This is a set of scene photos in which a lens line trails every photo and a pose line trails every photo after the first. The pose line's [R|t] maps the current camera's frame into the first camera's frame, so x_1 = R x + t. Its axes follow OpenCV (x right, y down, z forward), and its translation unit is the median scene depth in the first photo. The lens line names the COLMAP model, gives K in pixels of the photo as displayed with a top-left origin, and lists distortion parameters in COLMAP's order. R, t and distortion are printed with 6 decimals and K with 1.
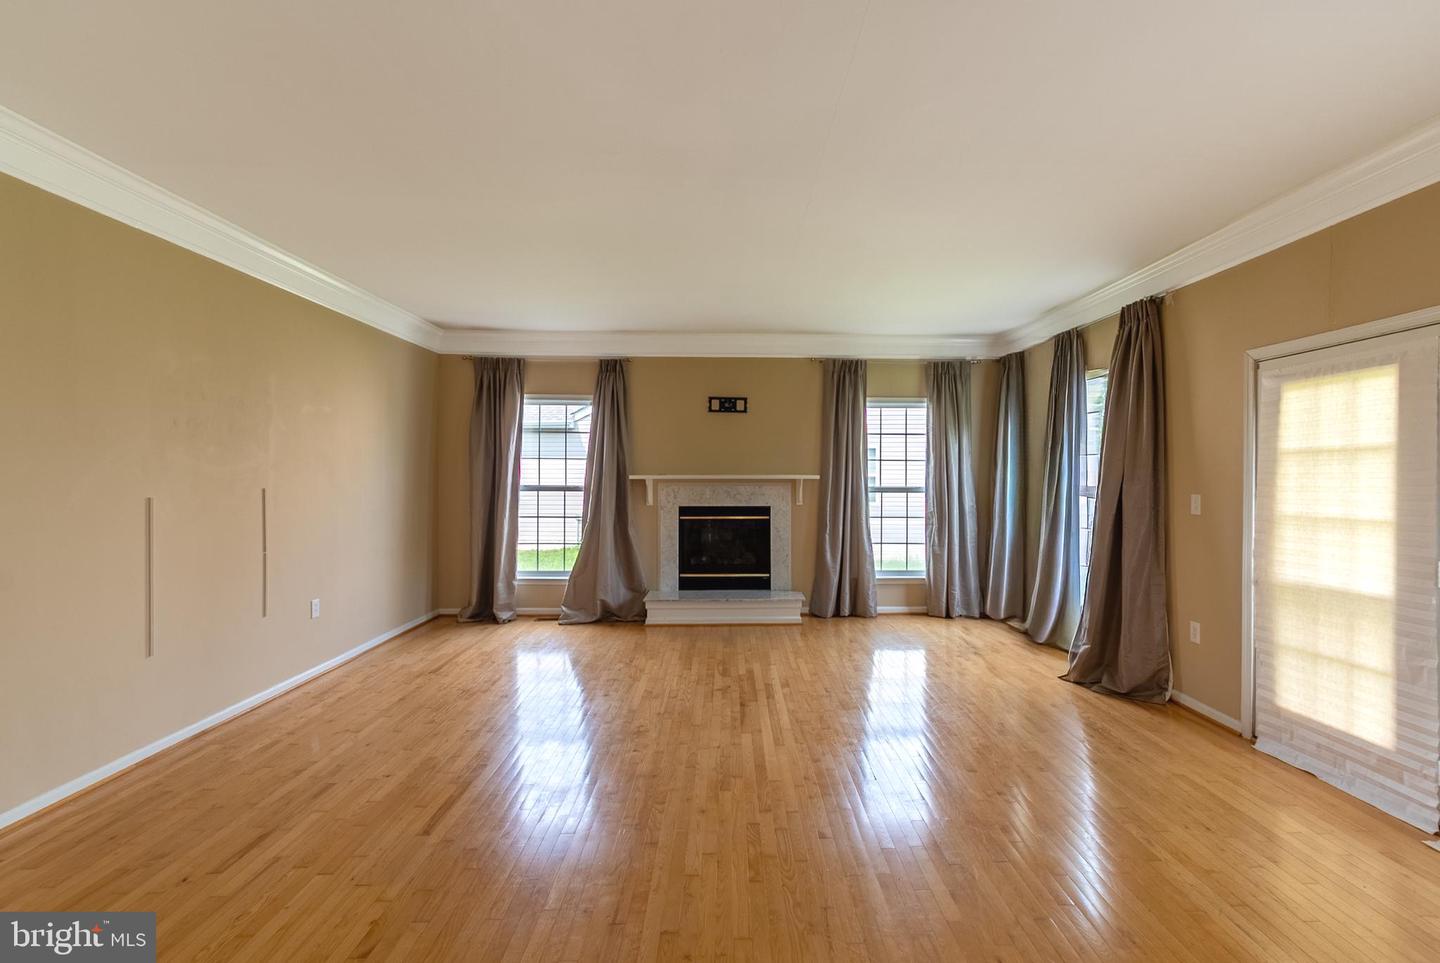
lens RADIAL K [[669.3, 0, 739.0], [0, 669.3, 477.1], [0, 0, 1]] dist [0.001265, 0.002969]
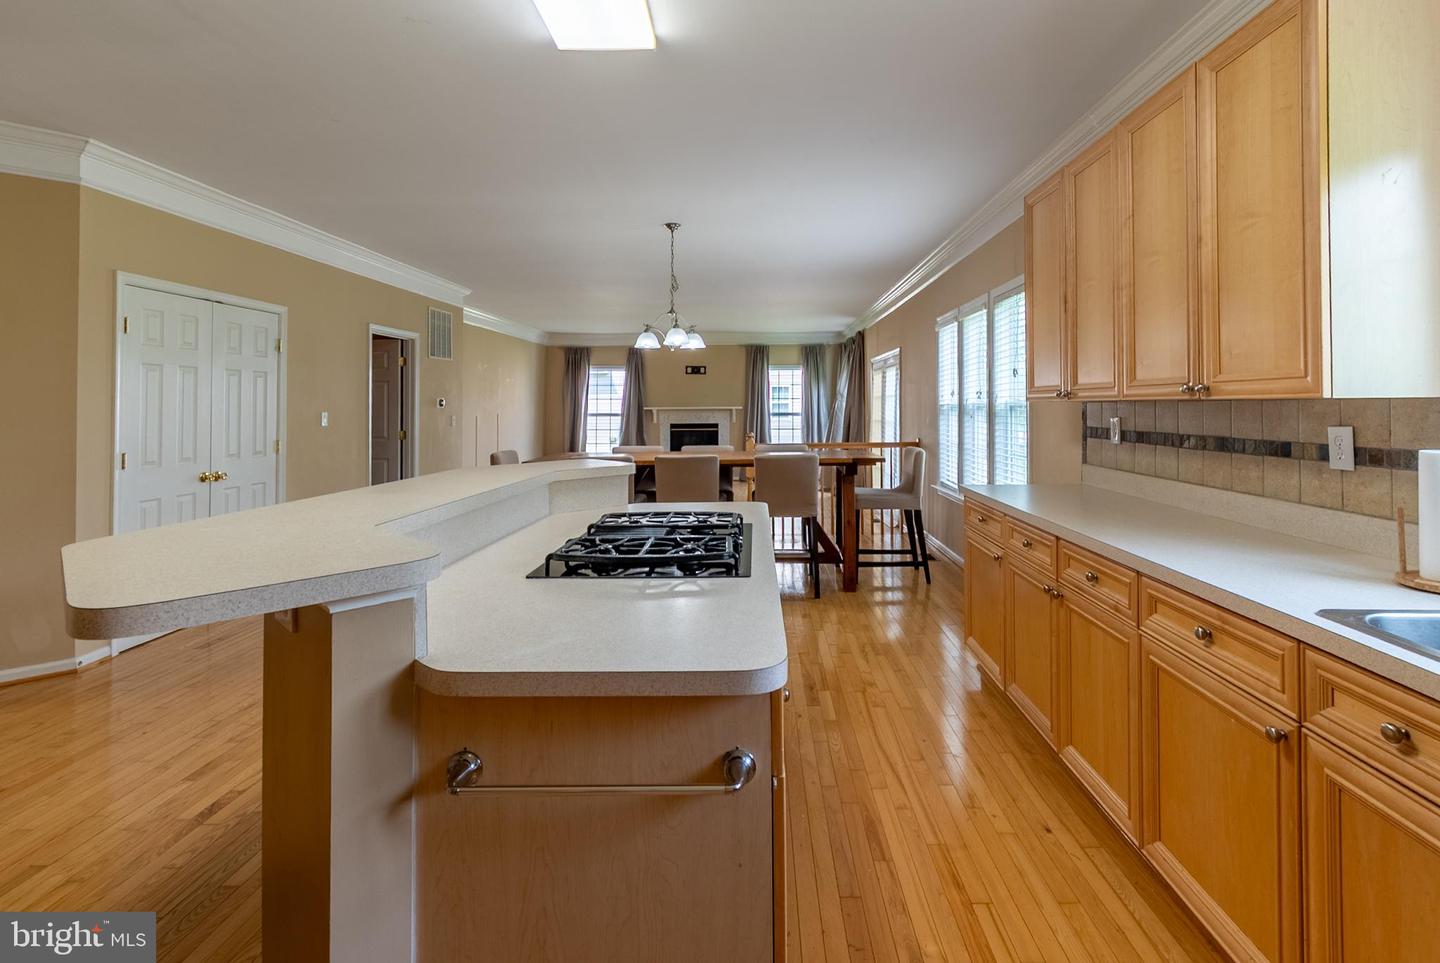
lens RADIAL K [[669.3, 0, 718.4], [0, 669.3, 397.6], [0, 0, 1]] dist [0.001265, 0.002969]
pose [[0.998873, -0.007719, -0.046834, 0.136953], [0.006922, 0.999829, -0.017153, 0.003289], [0.046959, 0.016810, 0.998755, -0.897951]]
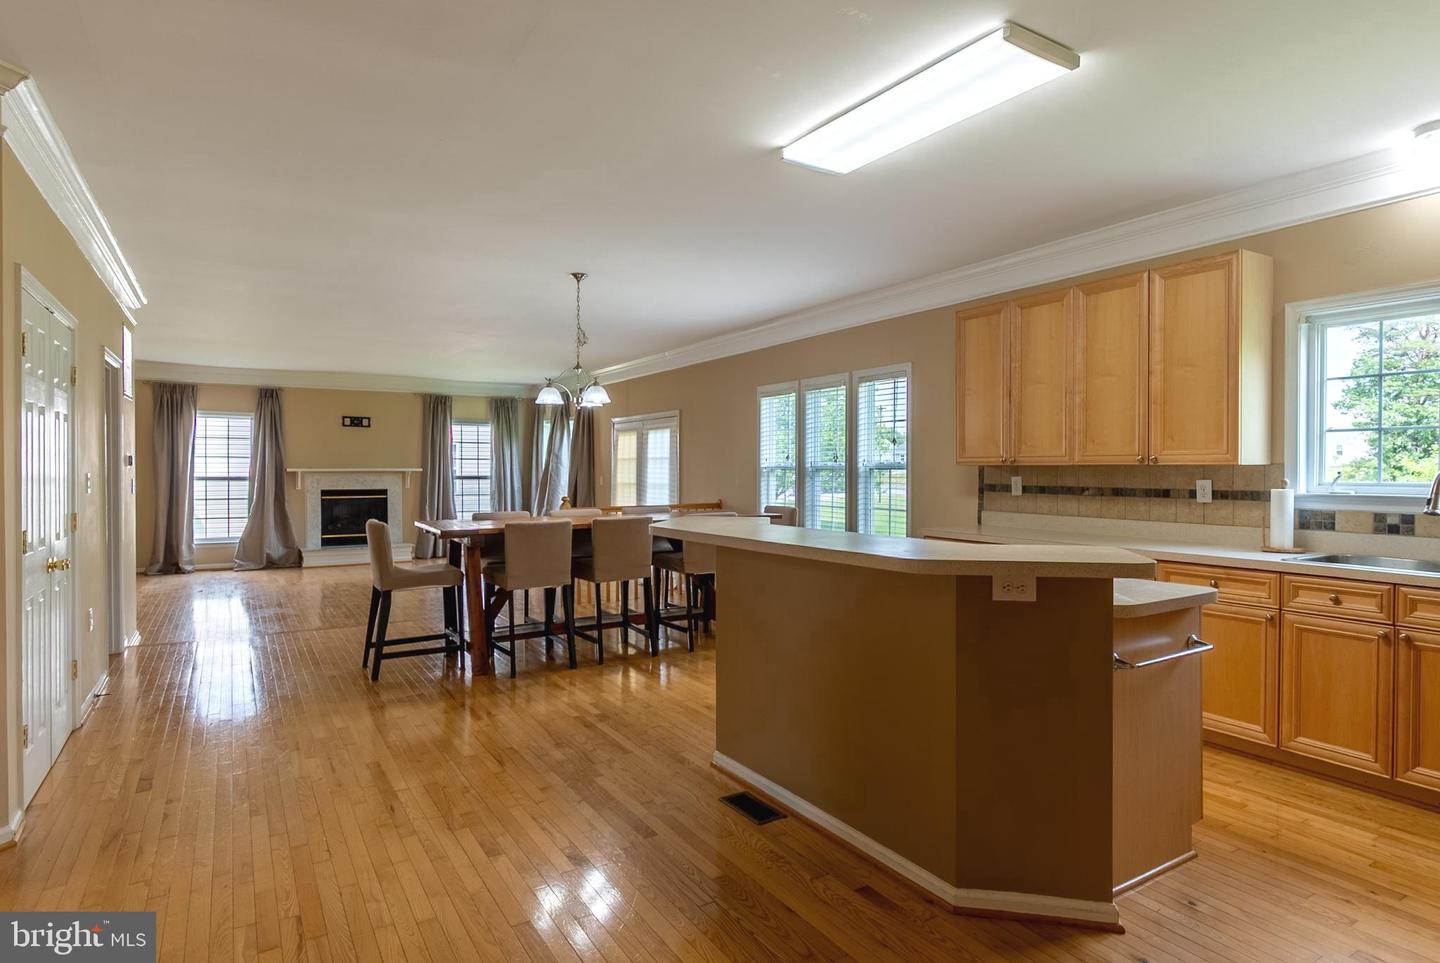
lens RADIAL K [[793.5, 0, 716.4], [0, 793.5, 476.3], [0, 0, 1]] dist [0.006026, -0.003131]
pose [[0.866173, -0.007387, 0.499689, -0.209874], [0.003843, 0.999960, 0.008122, 0.003045], [-0.499729, -0.005115, 0.866167, -0.948580]]
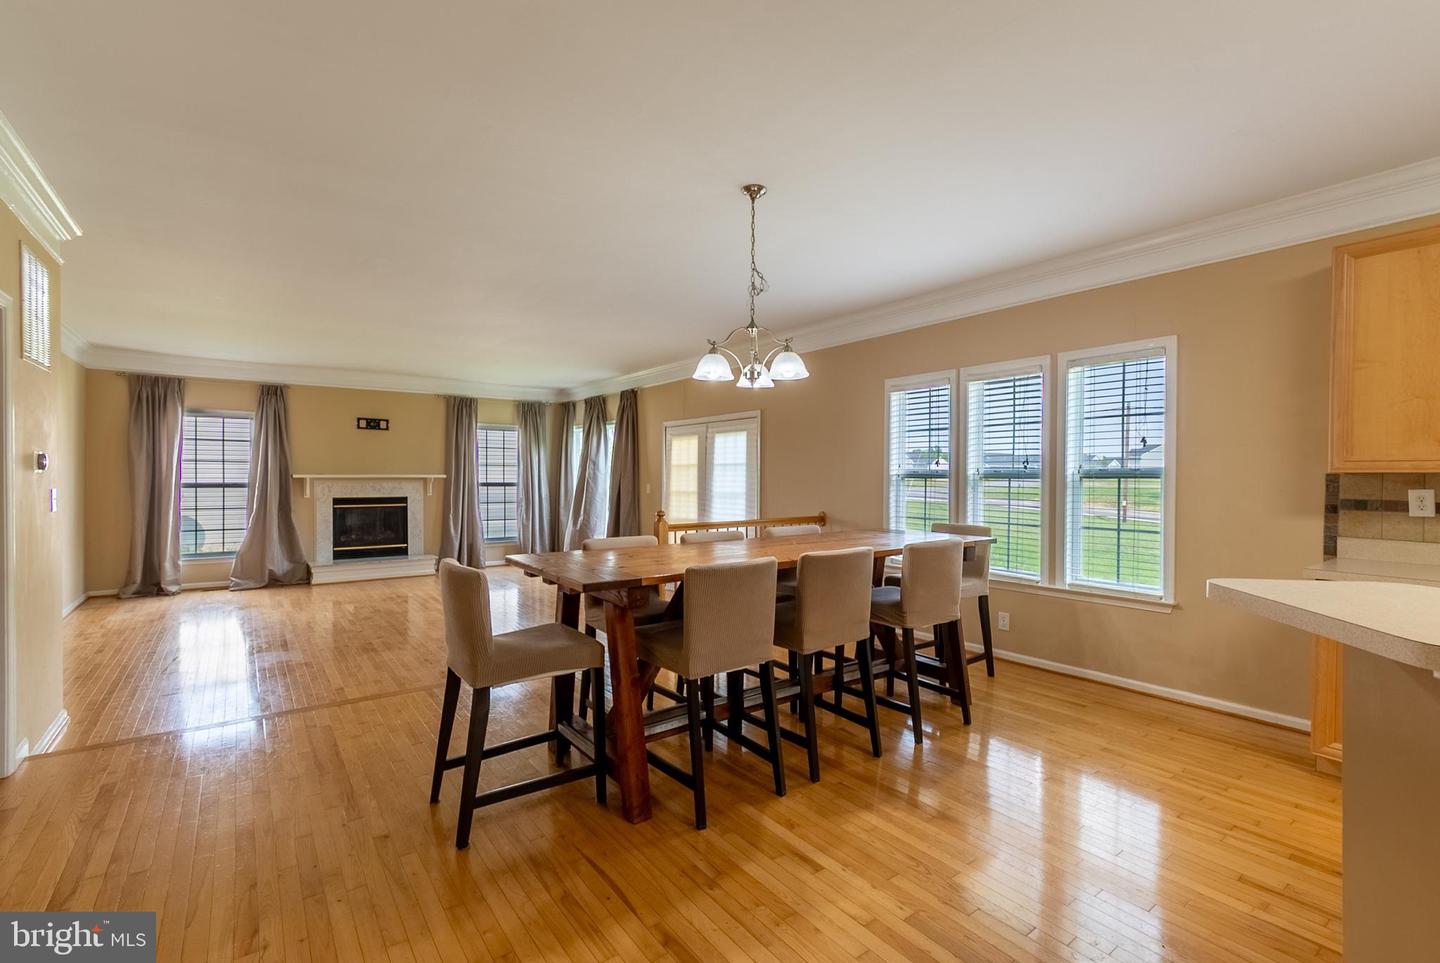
lens RADIAL K [[669.3, 0, 740.0], [0, 669.3, 482.9], [0, 0, 1]] dist [0.001265, 0.002969]
pose [[0.815262, -0.005819, 0.579063, -0.202196], [0.000817, 0.999960, 0.008898, 0.002100], [-0.579091, -0.006782, 0.815234, -0.570587]]
